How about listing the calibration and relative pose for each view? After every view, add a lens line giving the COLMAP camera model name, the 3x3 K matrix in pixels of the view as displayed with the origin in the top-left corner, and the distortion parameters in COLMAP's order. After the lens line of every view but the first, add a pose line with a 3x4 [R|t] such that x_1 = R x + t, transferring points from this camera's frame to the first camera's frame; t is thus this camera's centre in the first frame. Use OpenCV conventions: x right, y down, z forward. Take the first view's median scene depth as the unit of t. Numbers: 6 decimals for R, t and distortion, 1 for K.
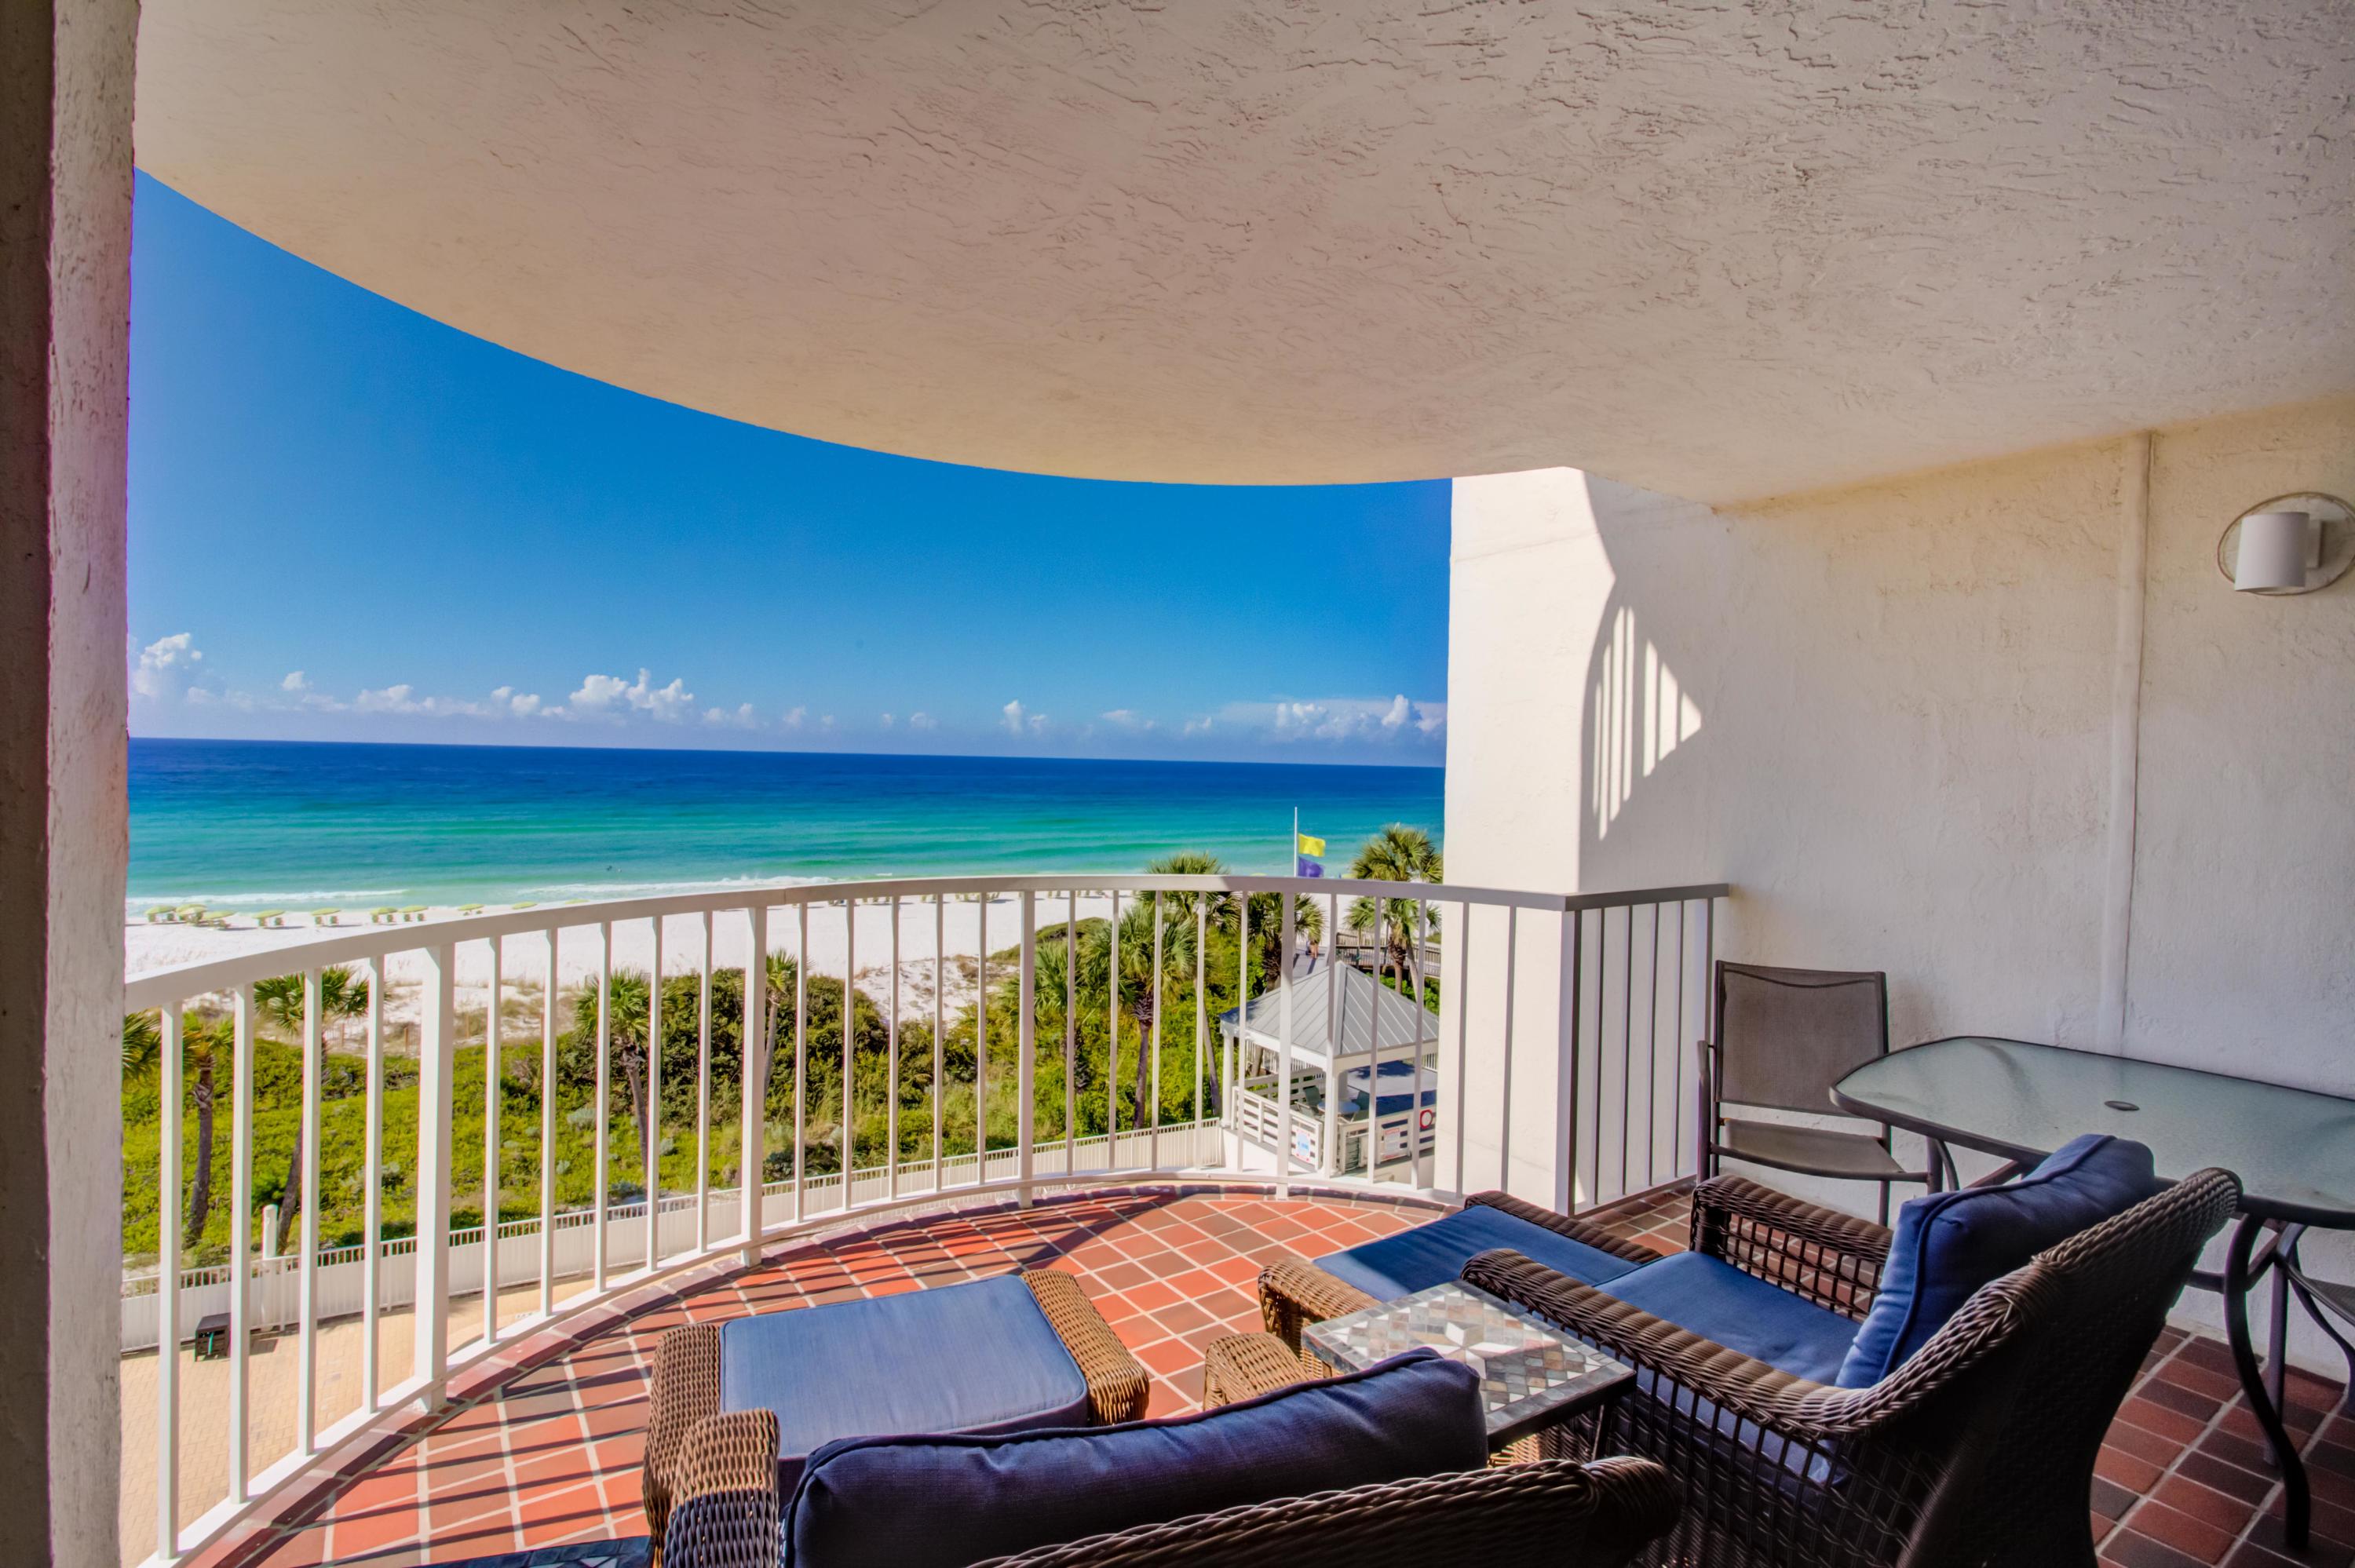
lens RADIAL K [[1149.7, 0, 1181.4], [0, 1149.7, 776.3], [0, 0, 1]] dist [-0.001885, 0.001369]
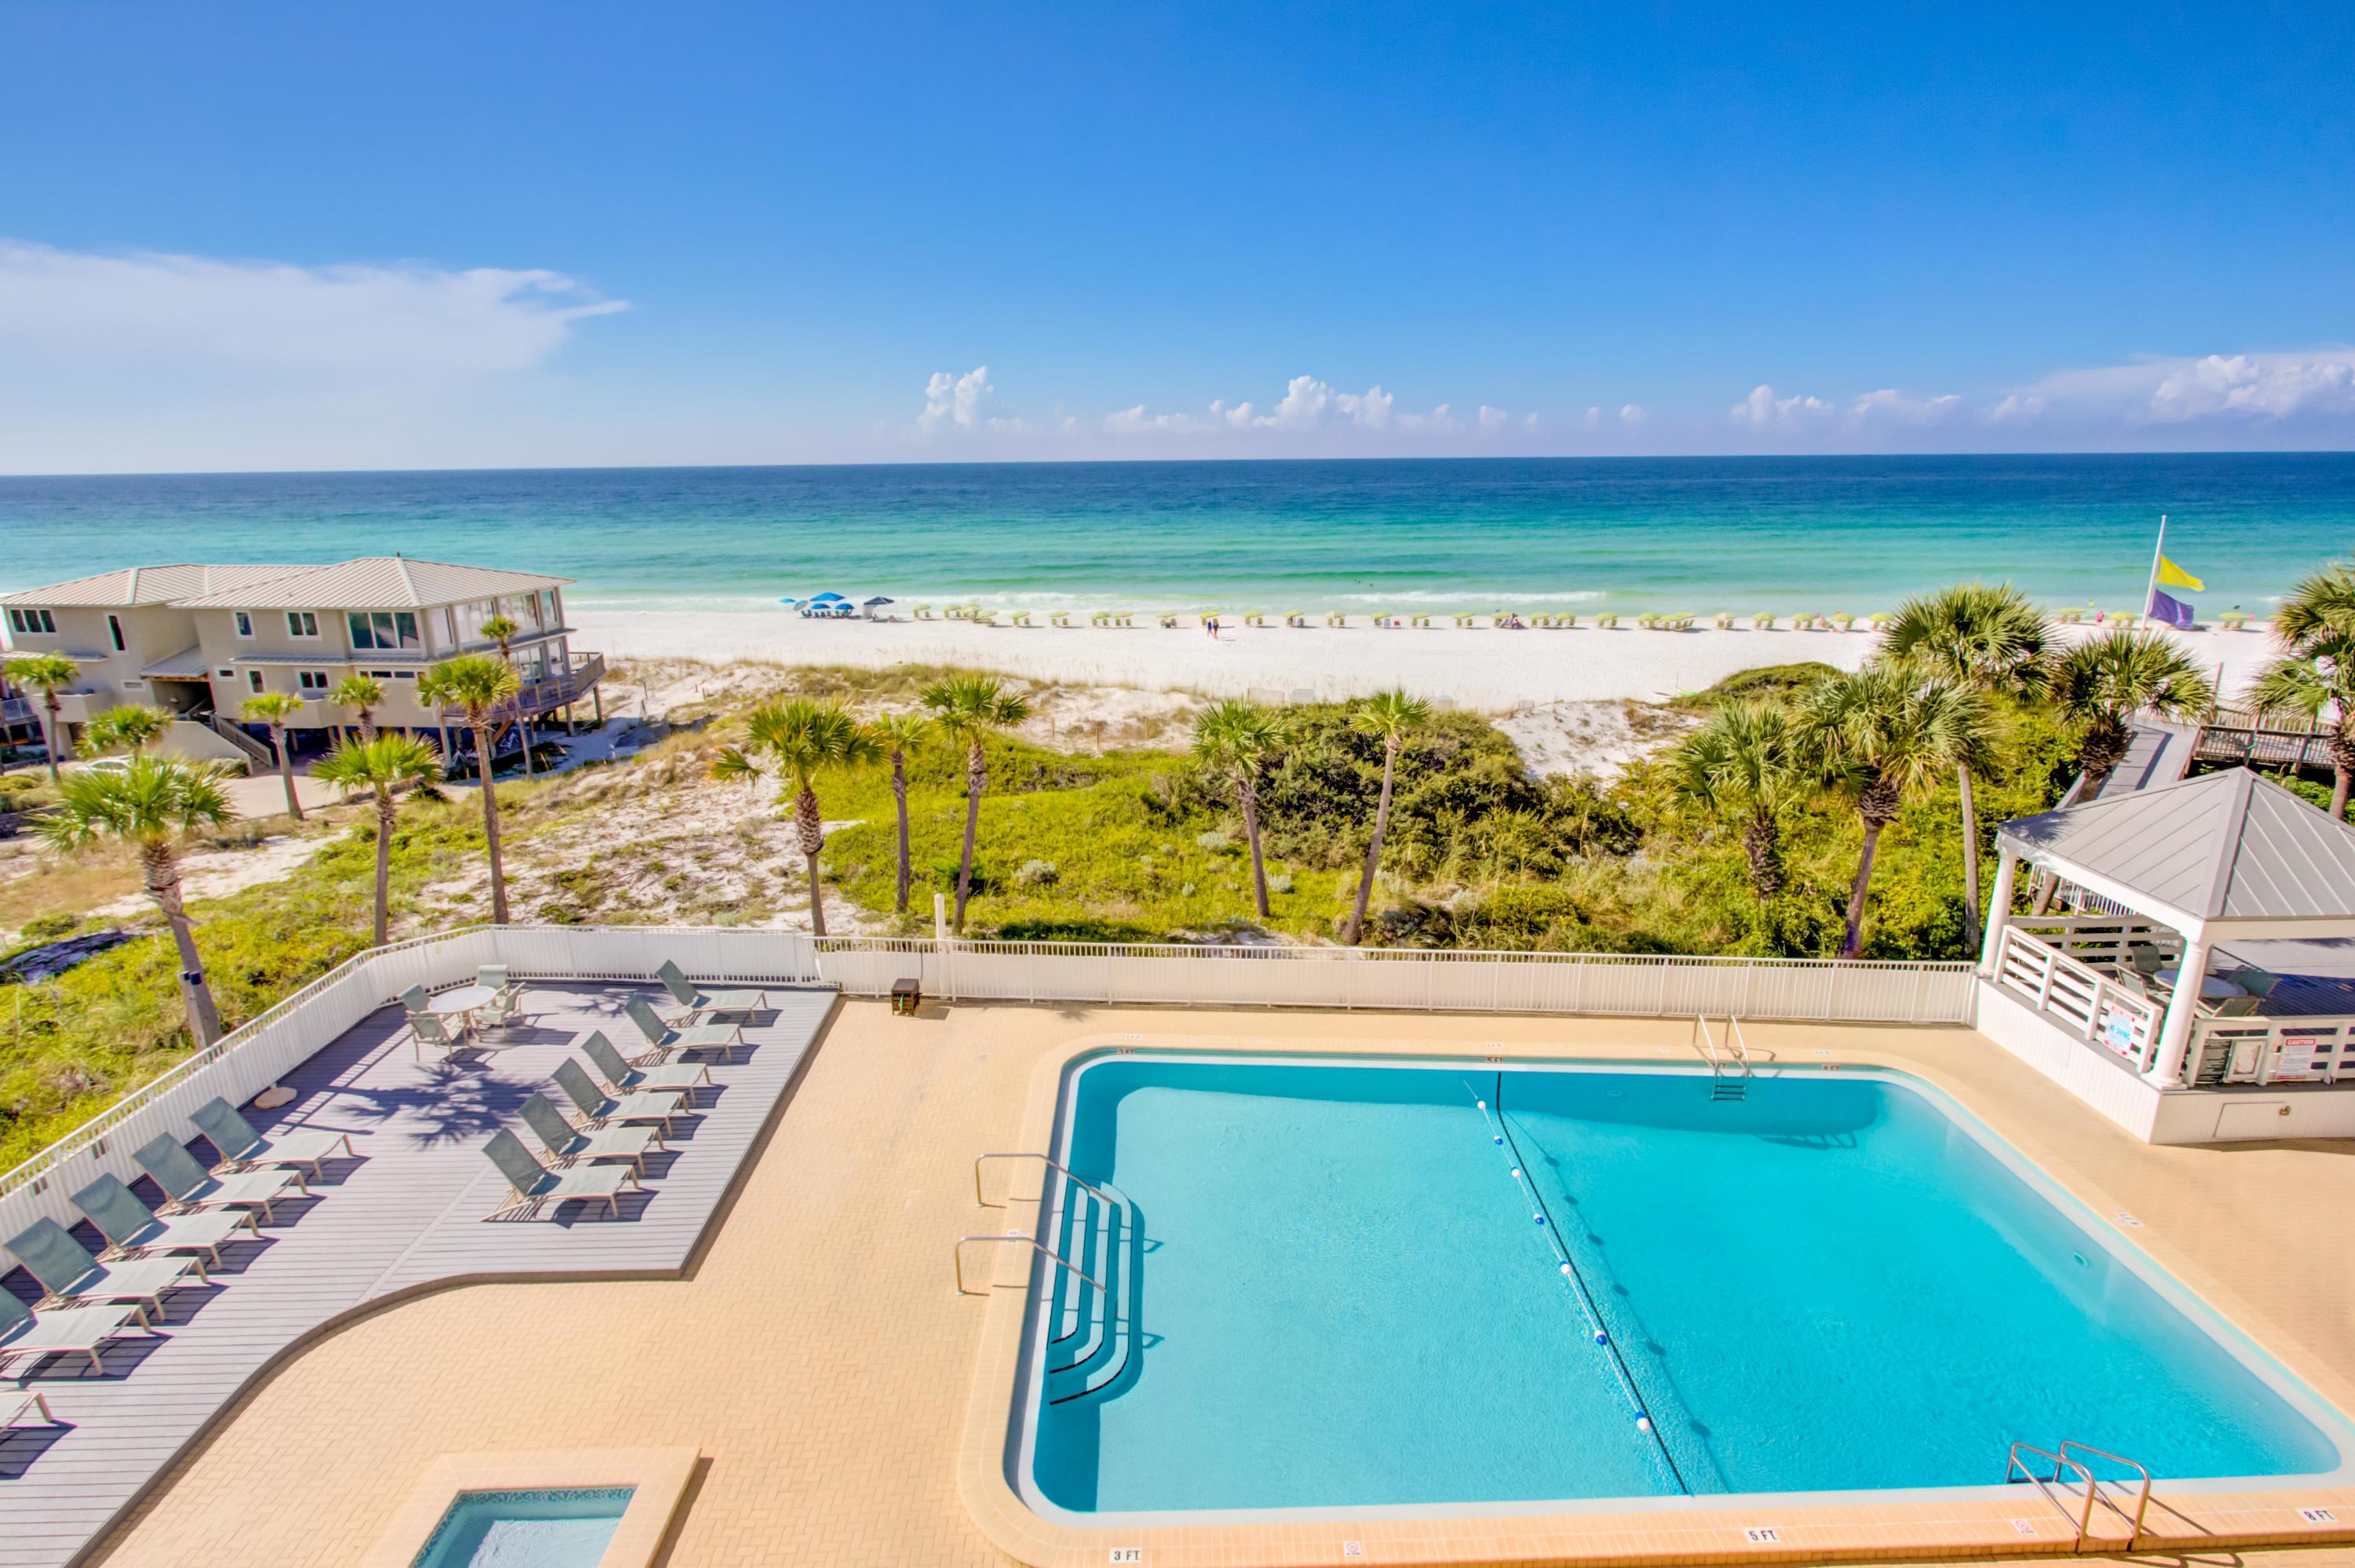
lens RADIAL K [[1201.4, 0, 1169.3], [0, 1201.4, 800.1], [0, 0, 1]] dist [-0.019658, 0.013388]
pose [[0.841661, 0.117871, -0.526985, -0.008913], [0.020889, 0.968050, 0.249885, 0.002845], [0.539602, -0.221327, 0.812308, 0.136752]]
